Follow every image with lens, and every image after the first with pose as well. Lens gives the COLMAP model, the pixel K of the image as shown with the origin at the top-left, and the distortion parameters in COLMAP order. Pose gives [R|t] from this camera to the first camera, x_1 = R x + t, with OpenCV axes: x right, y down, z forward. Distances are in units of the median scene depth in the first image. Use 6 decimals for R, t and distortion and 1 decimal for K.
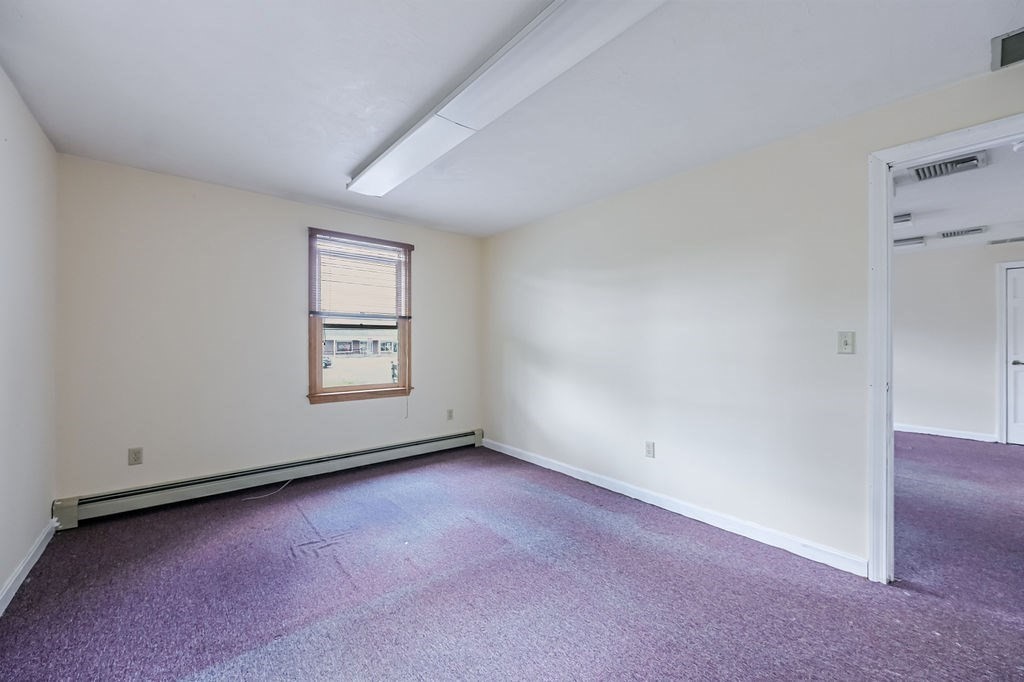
lens RADIAL K [[408.4, 0, 512.0], [0, 408.4, 341.0], [0, 0, 1]] dist [0.003181, 0.000072]
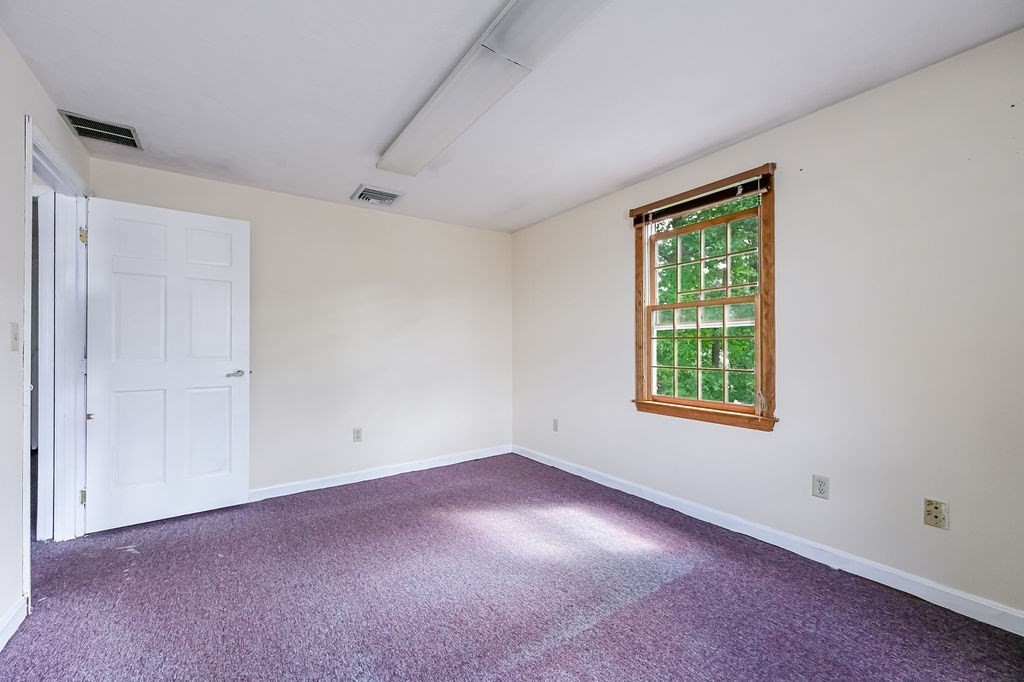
lens RADIAL K [[408.4, 0, 512.0], [0, 408.4, 341.0], [0, 0, 1]] dist [0.003181, 0.000072]
pose [[-0.997126, 0.001566, 0.075748, -0.129200], [0.000715, 0.999936, -0.011259, 0.013941], [-0.075761, -0.011172, -0.997063, 1.162111]]
